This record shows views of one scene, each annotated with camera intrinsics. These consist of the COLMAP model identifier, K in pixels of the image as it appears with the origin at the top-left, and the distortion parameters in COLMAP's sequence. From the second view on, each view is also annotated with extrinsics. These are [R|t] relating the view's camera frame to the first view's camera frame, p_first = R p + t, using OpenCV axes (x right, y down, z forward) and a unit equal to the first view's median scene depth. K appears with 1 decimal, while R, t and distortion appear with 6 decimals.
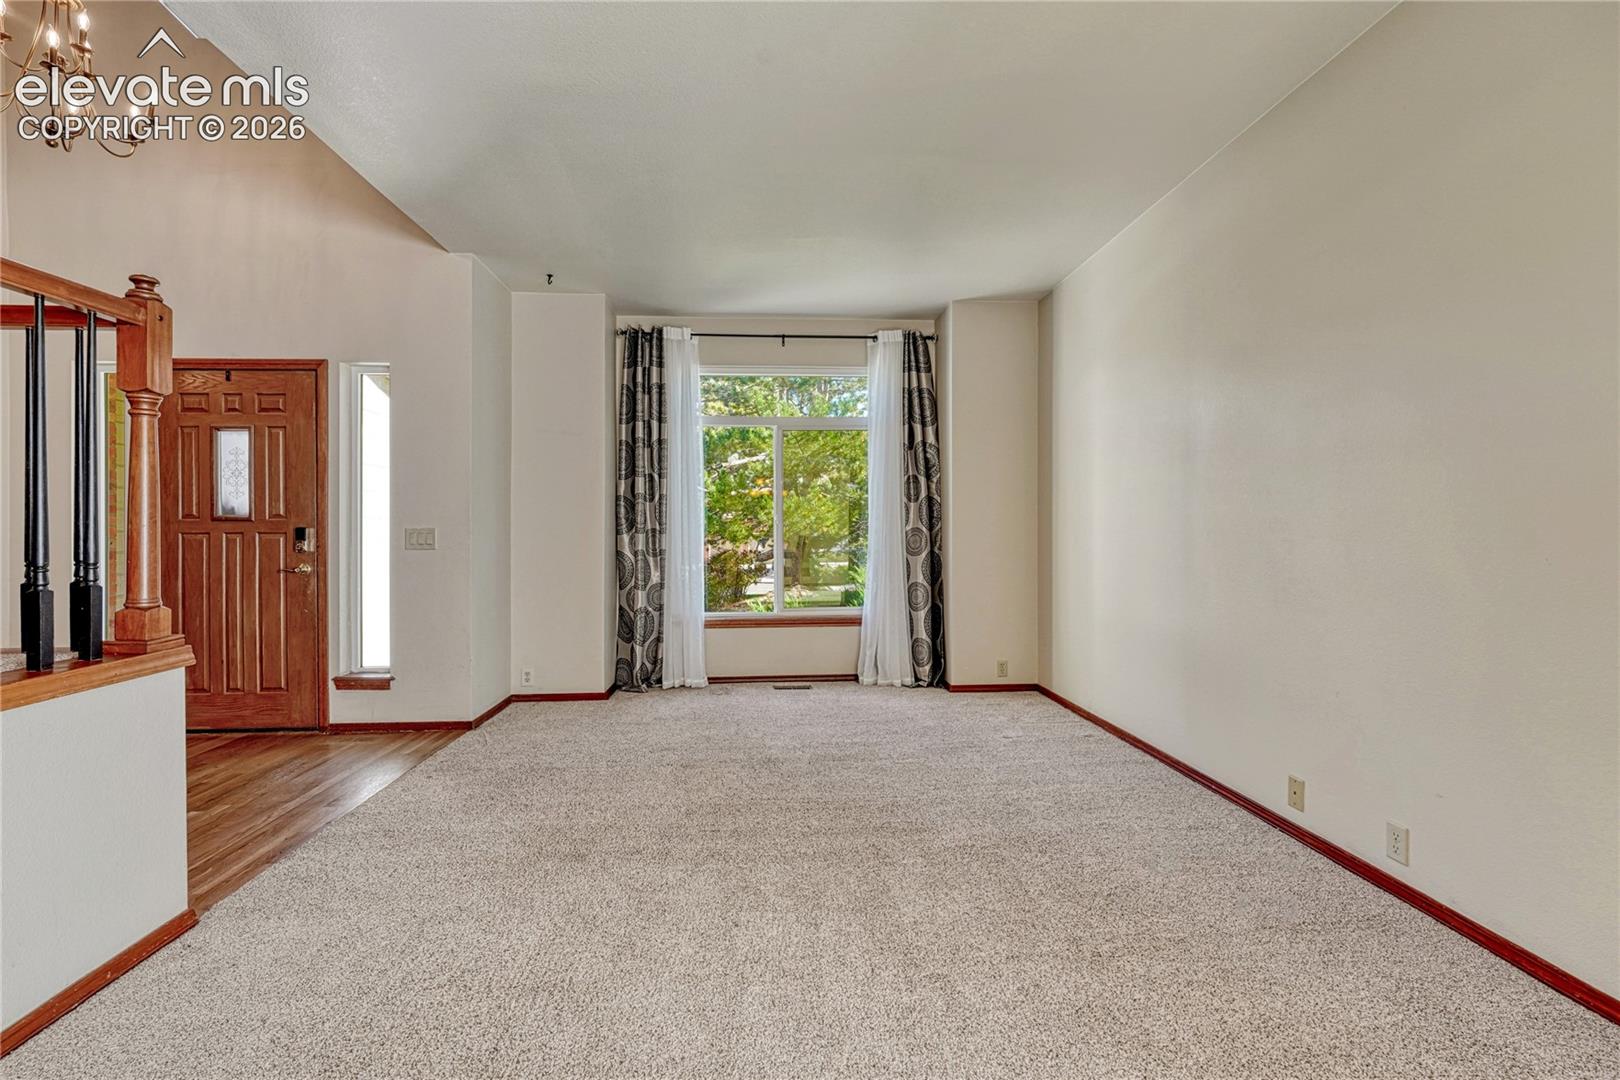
lens RADIAL K [[686.5, 0, 816.5], [0, 686.5, 523.4], [0, 0, 1]] dist [-0.008651, -0.000339]
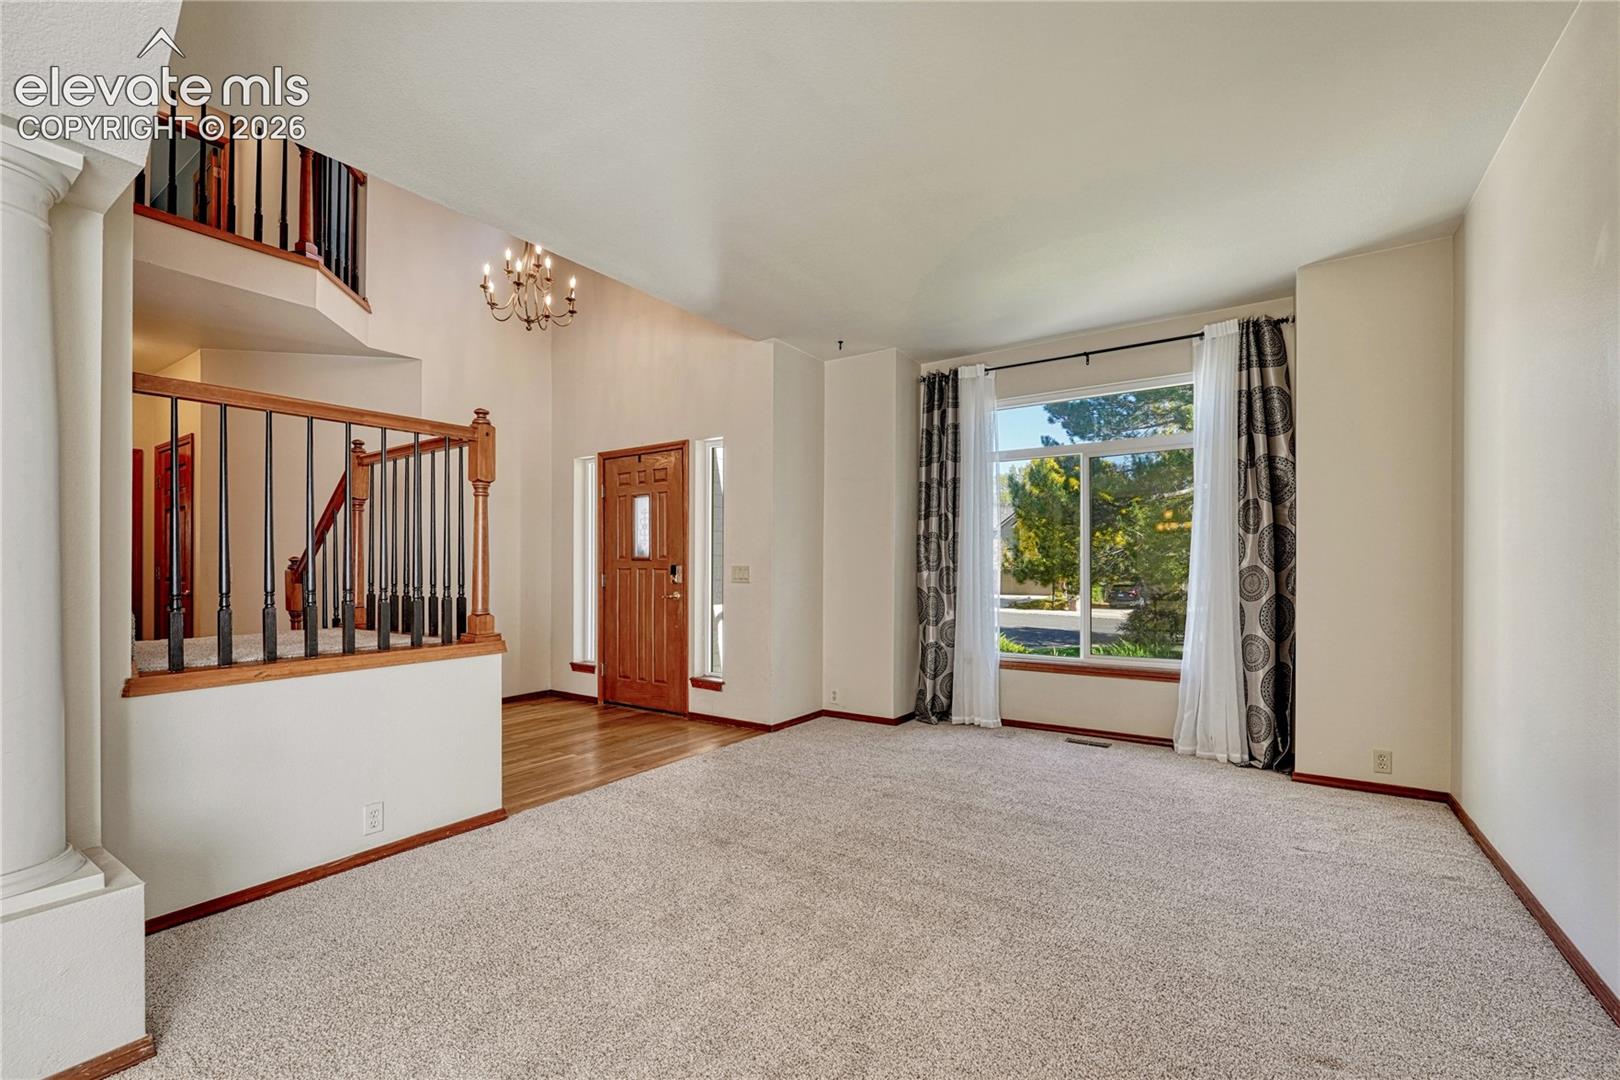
lens RADIAL K [[686.5, 0, 837.2], [0, 686.5, 562.6], [0, 0, 1]] dist [-0.008651, -0.000339]
pose [[0.792072, -0.001673, -0.610425, 0.263563], [0.003494, 0.999992, 0.001793, -0.000232], [0.610417, -0.003553, 0.792072, 0.089323]]
